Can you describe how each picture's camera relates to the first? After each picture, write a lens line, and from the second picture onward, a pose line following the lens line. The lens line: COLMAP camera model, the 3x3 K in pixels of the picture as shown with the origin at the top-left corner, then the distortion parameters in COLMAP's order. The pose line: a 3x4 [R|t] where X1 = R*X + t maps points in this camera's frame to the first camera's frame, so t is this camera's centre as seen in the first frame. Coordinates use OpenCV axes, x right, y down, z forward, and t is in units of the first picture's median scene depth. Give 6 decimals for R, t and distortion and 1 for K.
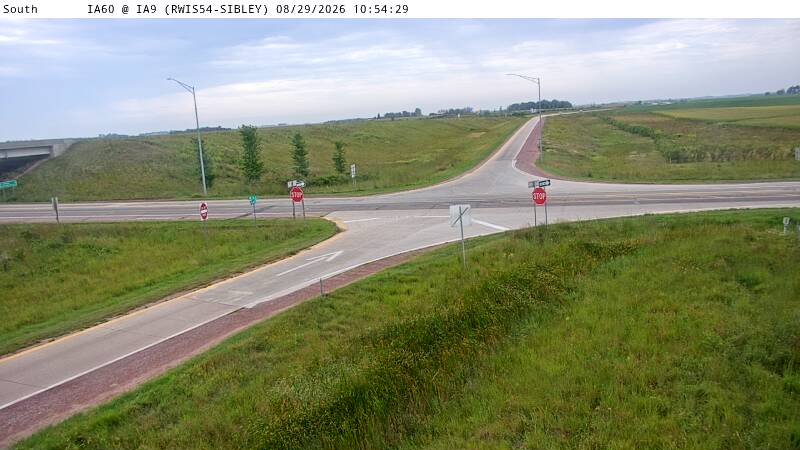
lens RADIAL K [[780.6, 0, 399.8], [0, 780.6, 223.7], [0, 0, 1]] dist [-0.020895, -0.002968]
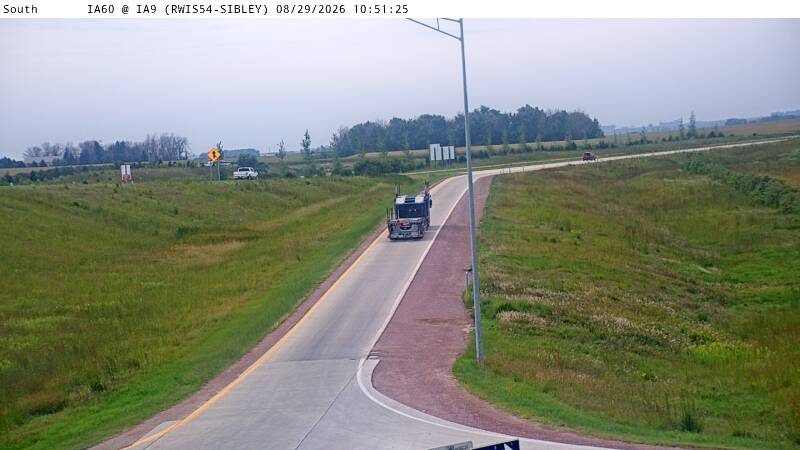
lens RADIAL K [[780.6, 0, 399.8], [0, 780.6, 224.2], [0, 0, 1]] dist [-0.020895, -0.002968]
pose [[0.981770, -0.002762, 0.190051, 0.112802], [0.026509, 0.992112, -0.122522, -0.093478], [-0.188213, 0.125327, 0.974099, 0.769286]]
